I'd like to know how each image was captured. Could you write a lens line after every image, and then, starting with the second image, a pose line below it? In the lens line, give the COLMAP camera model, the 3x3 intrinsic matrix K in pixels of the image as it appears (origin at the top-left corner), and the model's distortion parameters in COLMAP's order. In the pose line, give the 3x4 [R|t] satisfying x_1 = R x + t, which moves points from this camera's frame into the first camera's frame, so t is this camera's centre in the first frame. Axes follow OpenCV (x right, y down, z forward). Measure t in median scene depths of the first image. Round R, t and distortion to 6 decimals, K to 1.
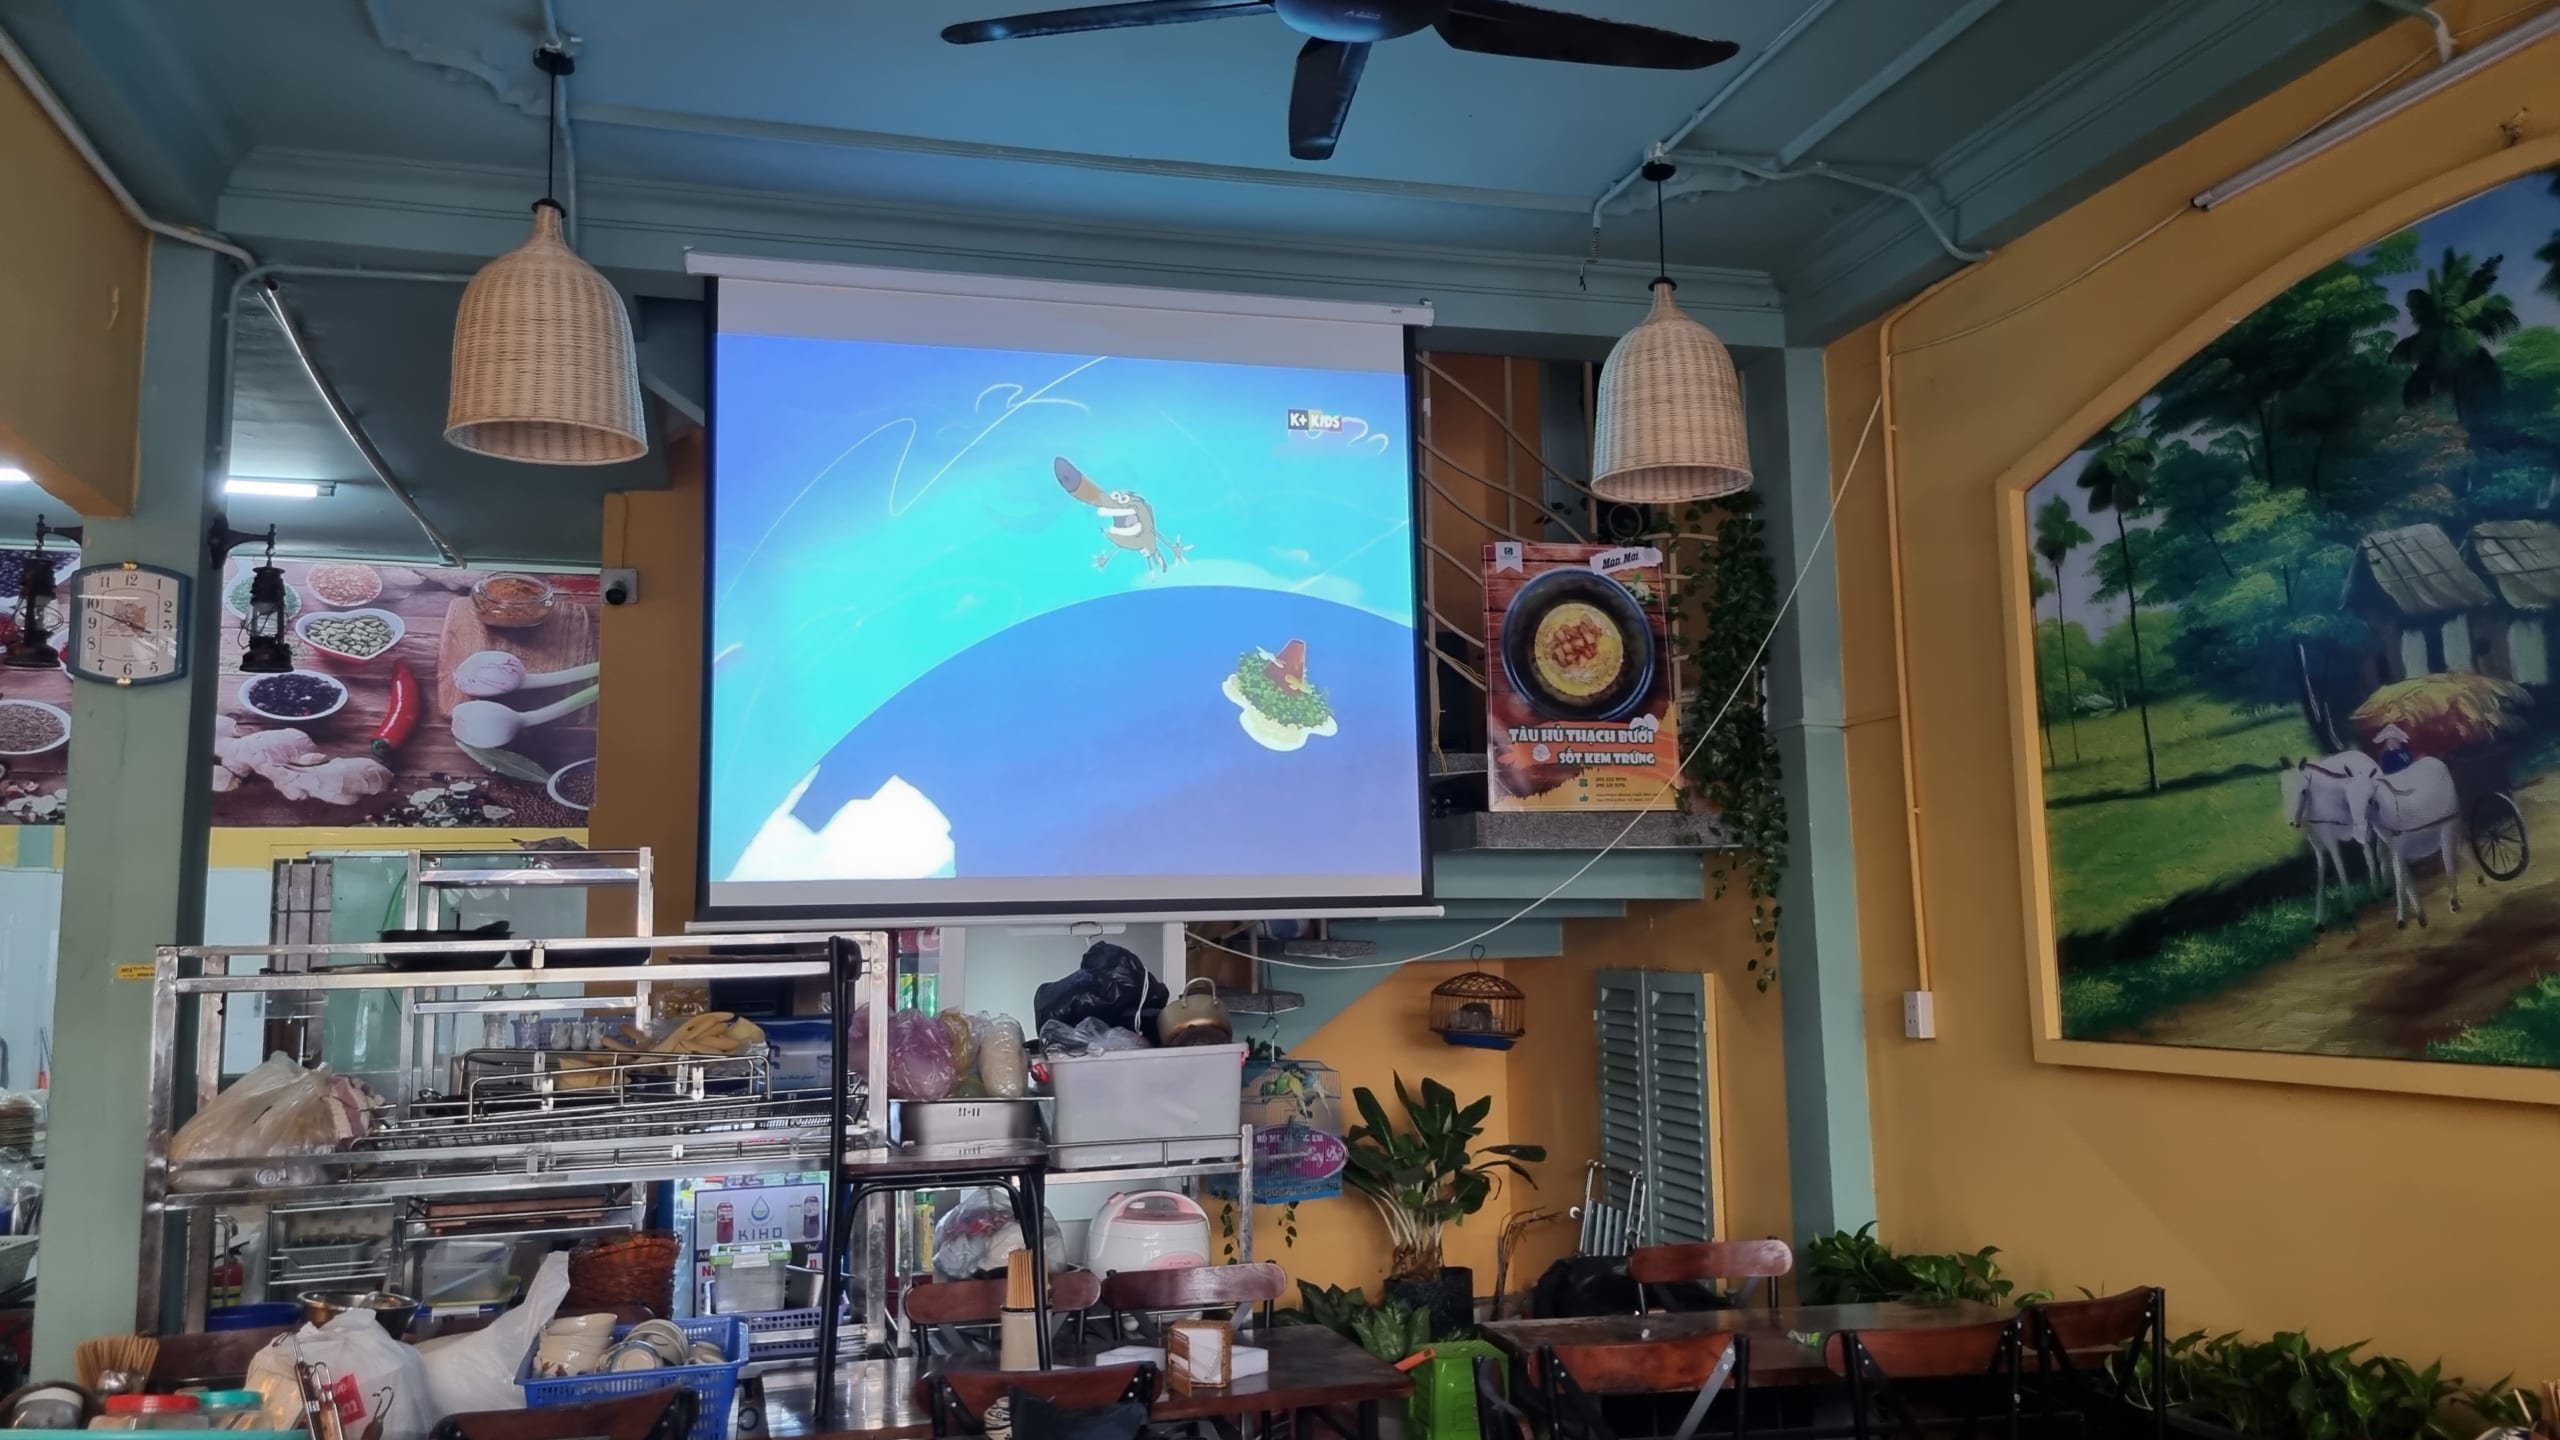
lens RADIAL K [[1954.7, 0, 1308.0], [0, 1954.7, 698.5], [0, 0, 1]] dist [0.059316, -0.036776]
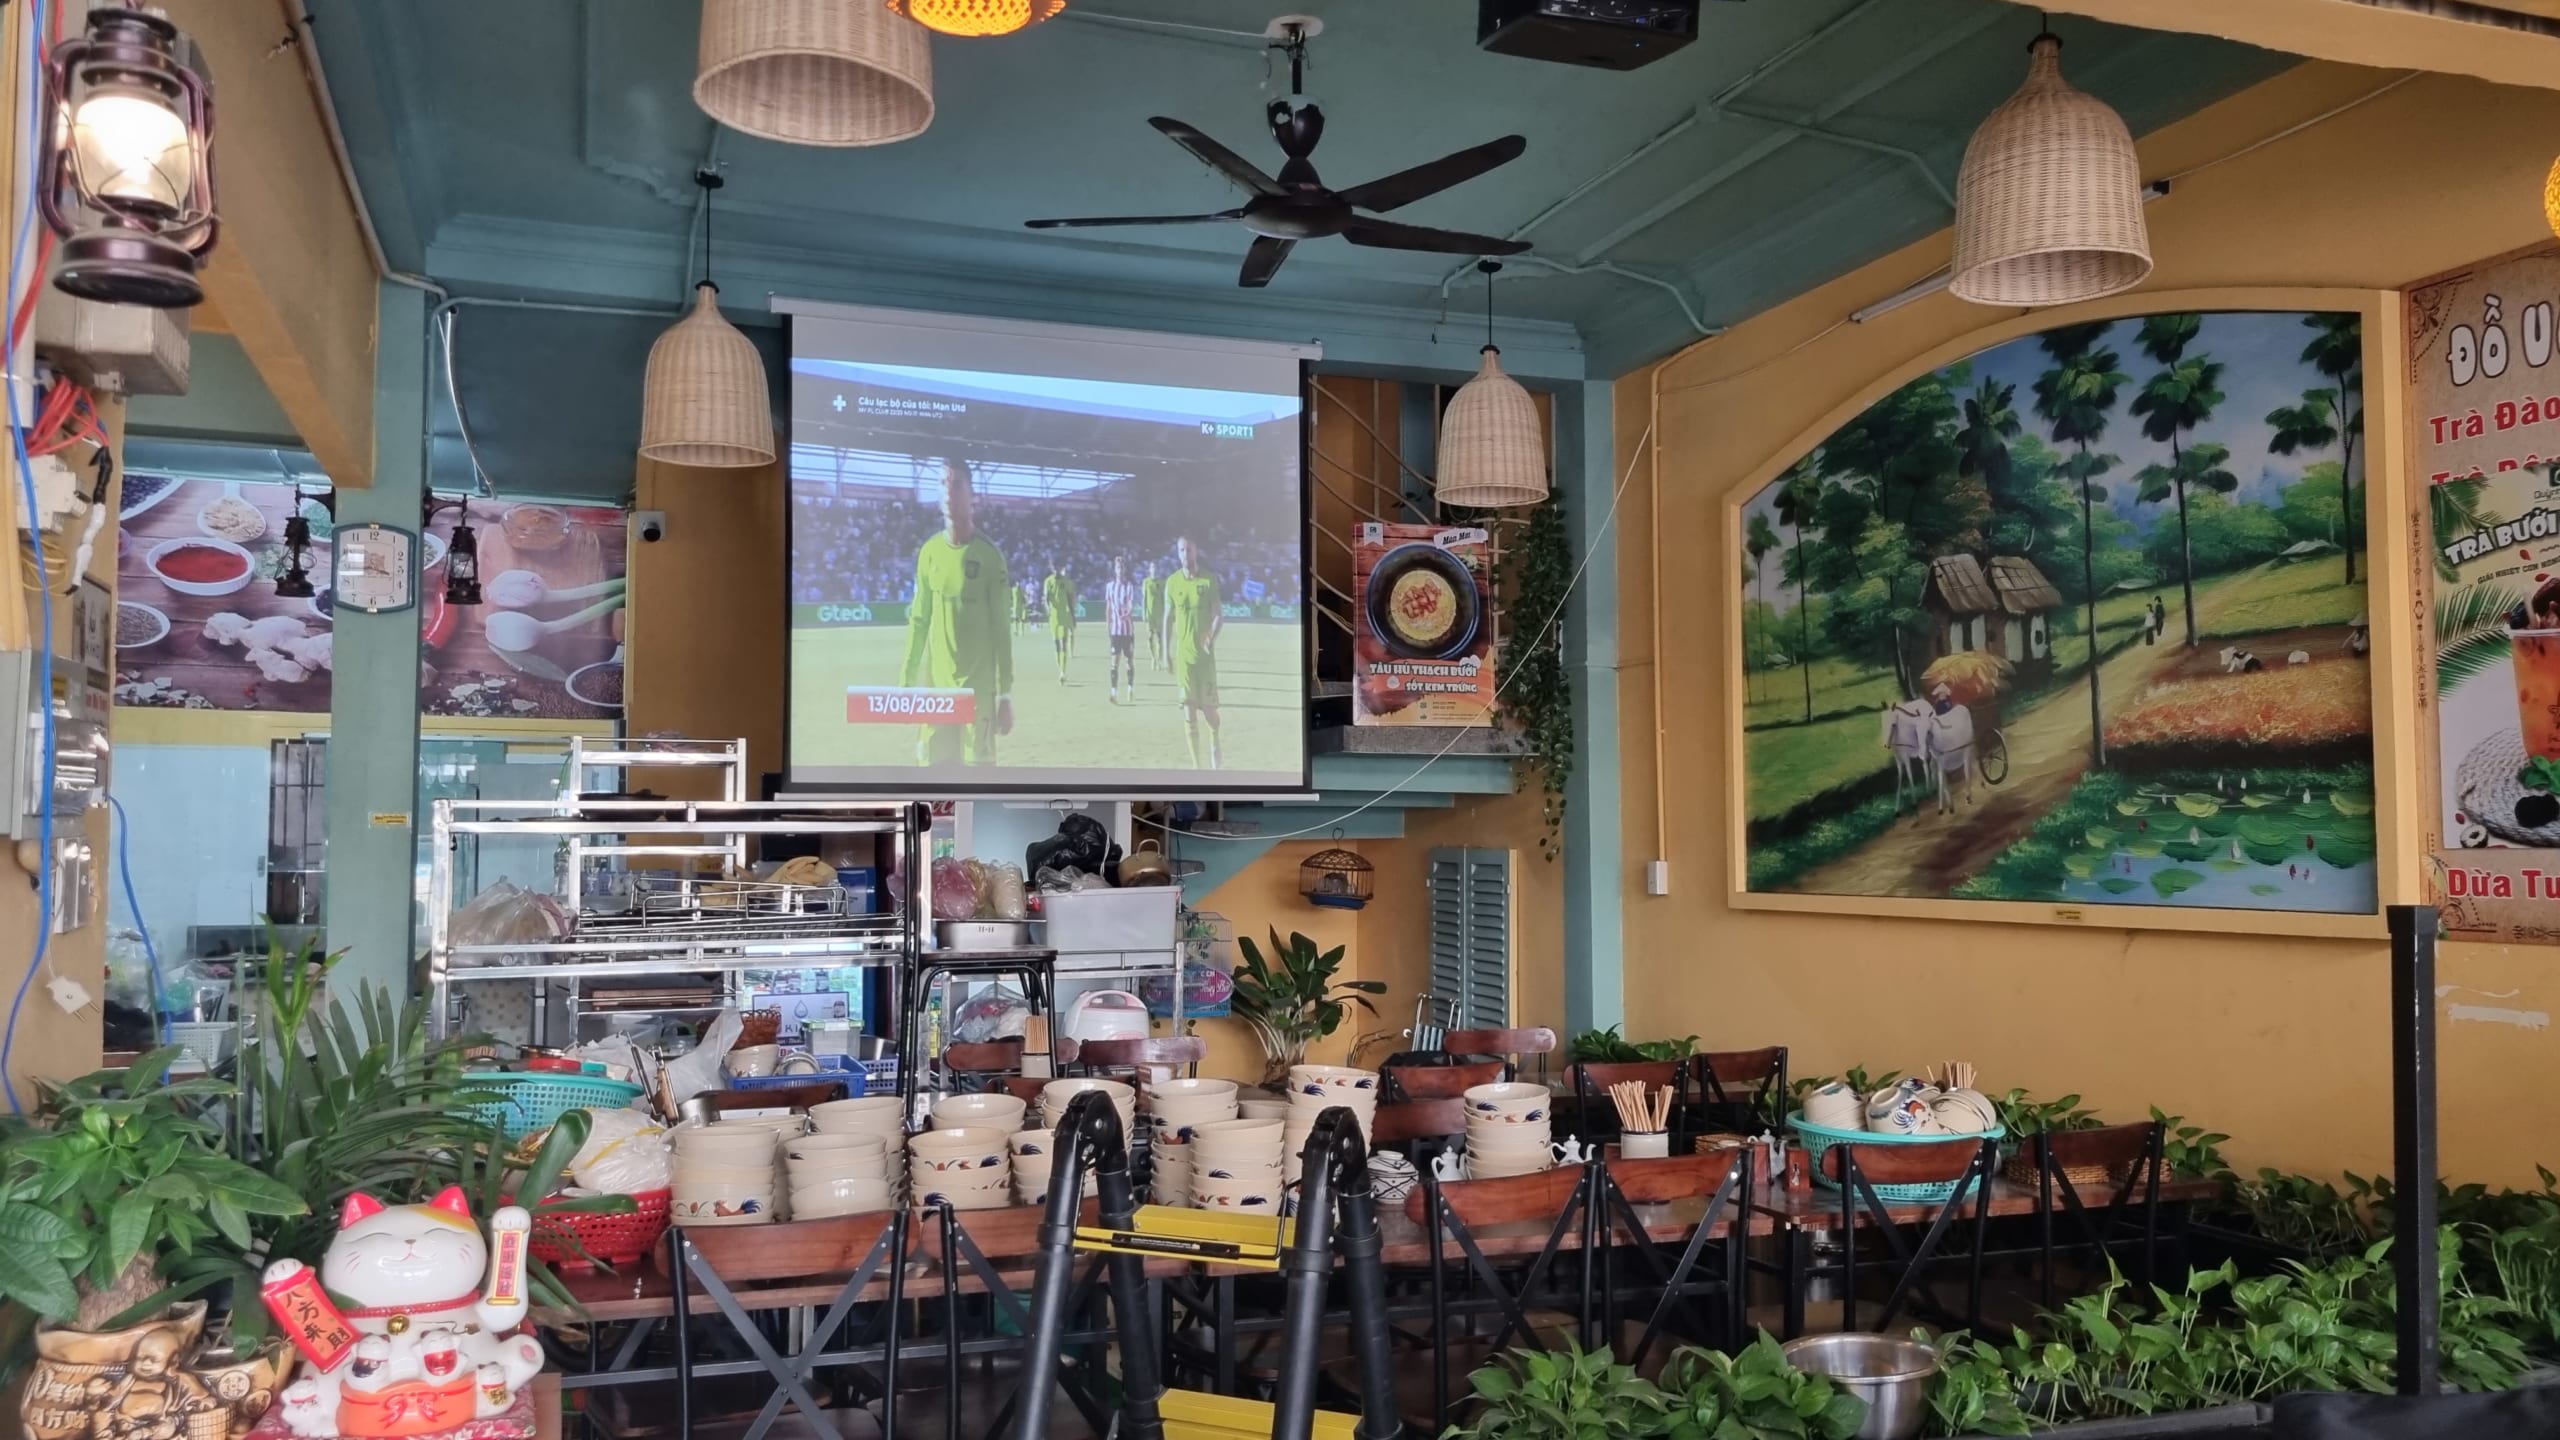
lens RADIAL K [[1943.8, 0, 1272.7], [0, 1943.8, 739.0], [0, 0, 1]] dist [0.058725, -0.043571]
pose [[0.997999, 0.020912, 0.059673, -0.050112], [-0.025049, 0.997271, 0.069445, -0.028829], [-0.058058, -0.070801, 0.995799, -0.389434]]
